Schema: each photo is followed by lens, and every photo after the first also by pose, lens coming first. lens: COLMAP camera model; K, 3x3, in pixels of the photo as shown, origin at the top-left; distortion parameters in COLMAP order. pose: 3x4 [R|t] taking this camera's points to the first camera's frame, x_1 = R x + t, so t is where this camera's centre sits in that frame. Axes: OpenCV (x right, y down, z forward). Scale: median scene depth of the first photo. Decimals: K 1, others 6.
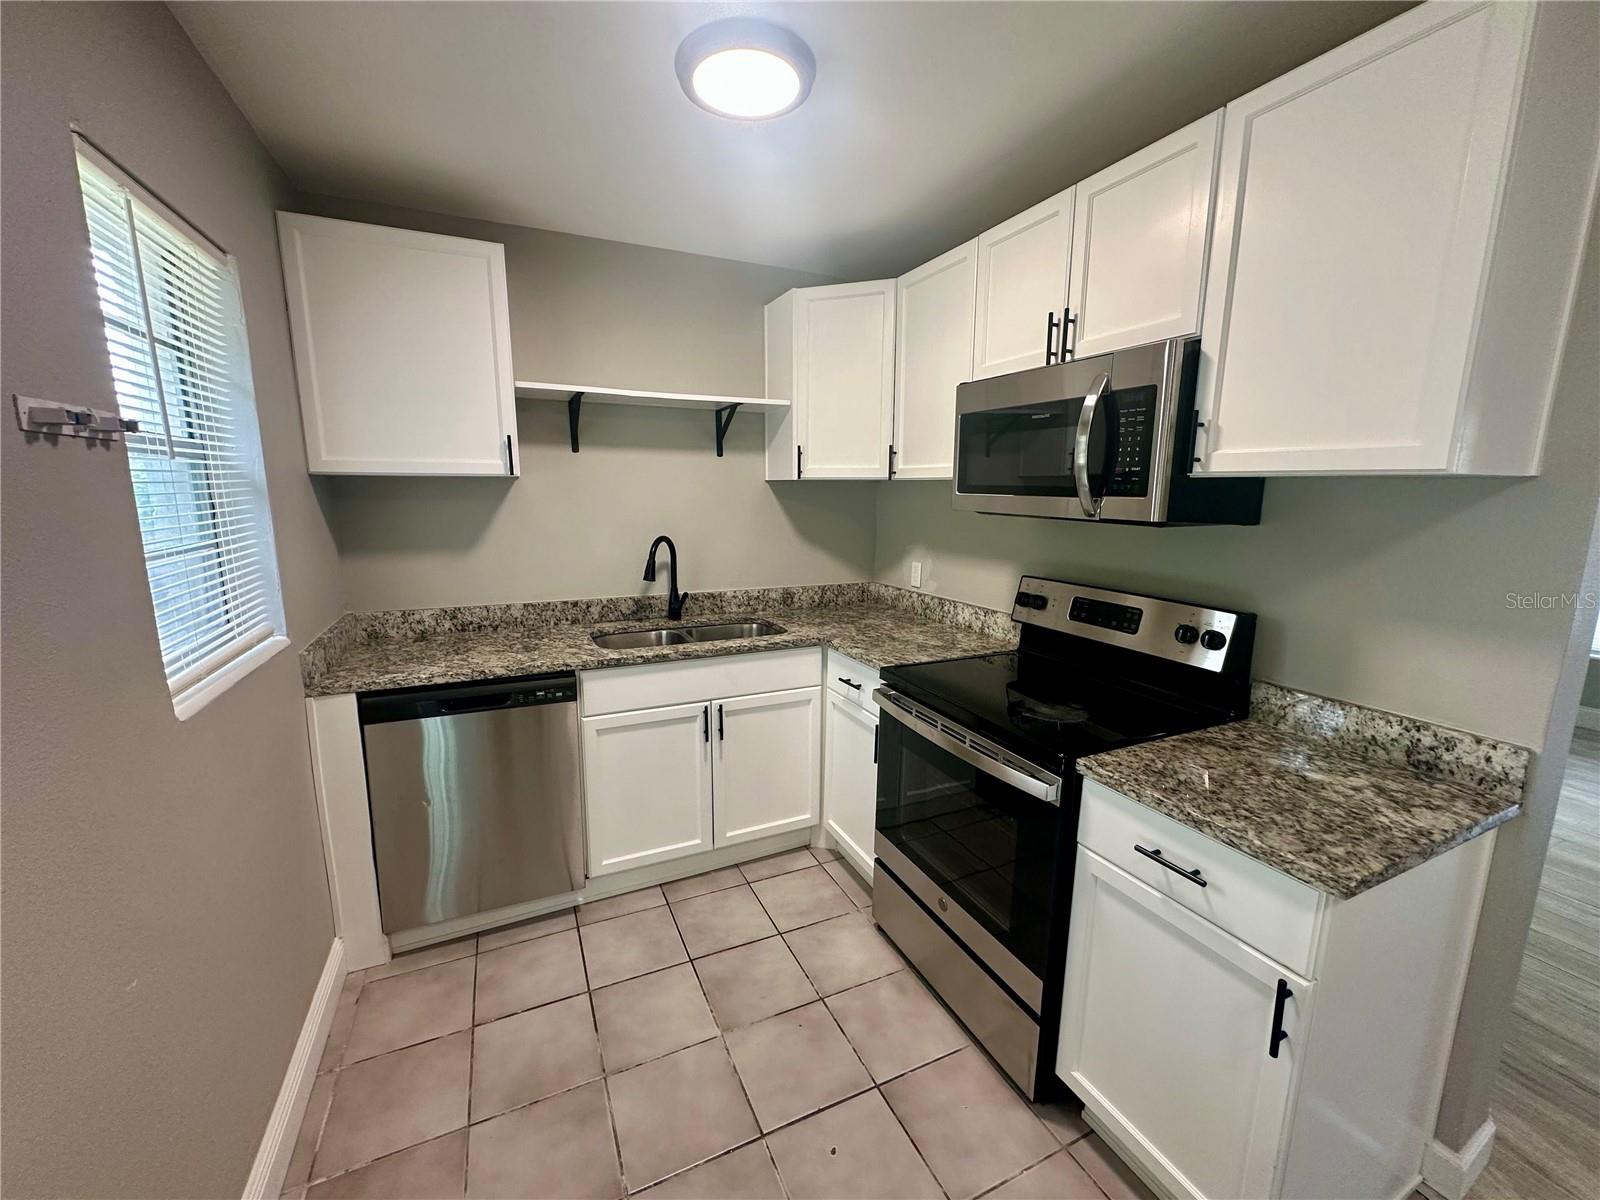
lens RADIAL K [[635.1, 0, 807.1], [0, 635.1, 597.3], [0, 0, 1]] dist [-0.004112, 0.001601]
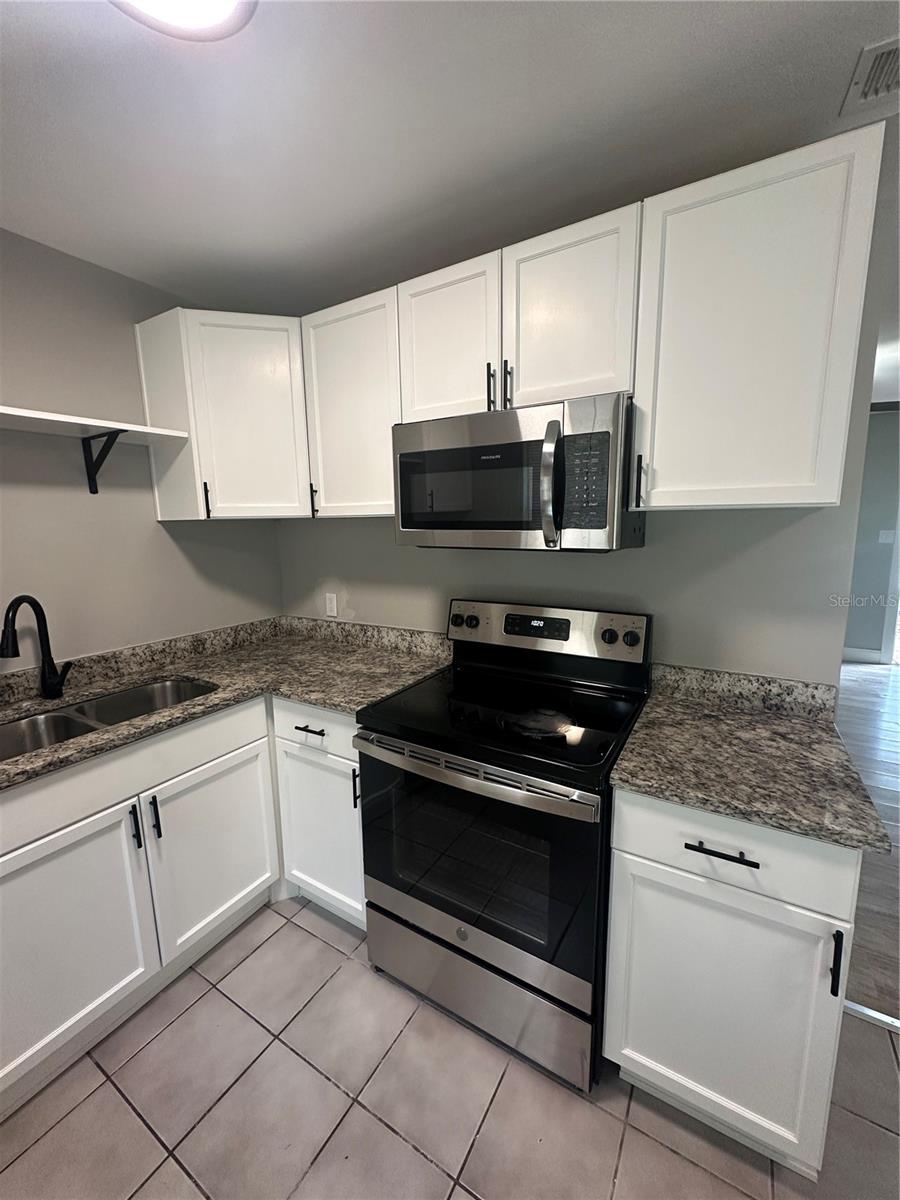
lens RADIAL K [[476.4, 0, 451.6], [0, 476.4, 599.1], [0, 0, 1]] dist [-0.004112, 0.001601]
pose [[0.835996, -0.108859, 0.537829, -0.170749], [0.115145, 0.993104, 0.022029, -0.075221], [-0.536518, 0.043512, 0.842766, 0.391856]]
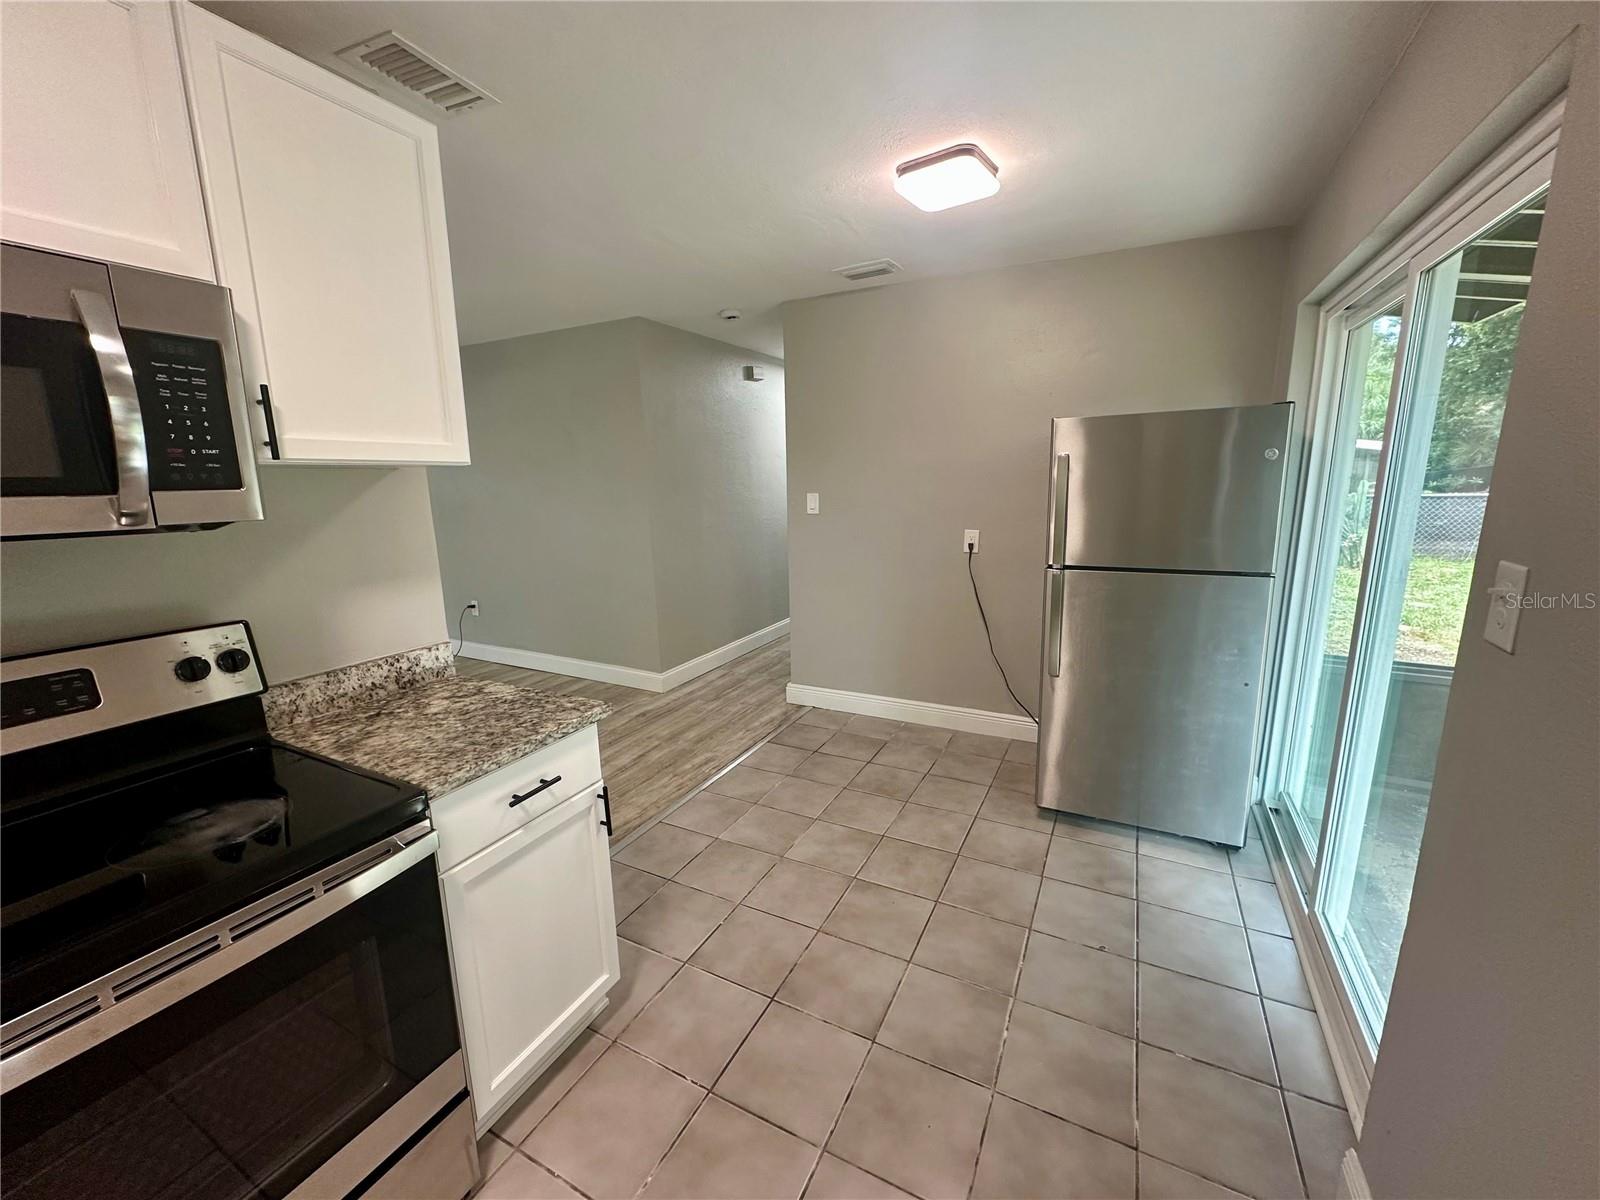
lens RADIAL K [[635.1, 0, 797.0], [0, 635.1, 595.0], [0, 0, 1]] dist [-0.004112, 0.001601]
pose [[-0.597139, -0.148294, 0.788310, -0.454934], [0.145026, 0.946607, 0.287928, -0.149427], [-0.788918, 0.286259, -0.543750, 0.860028]]
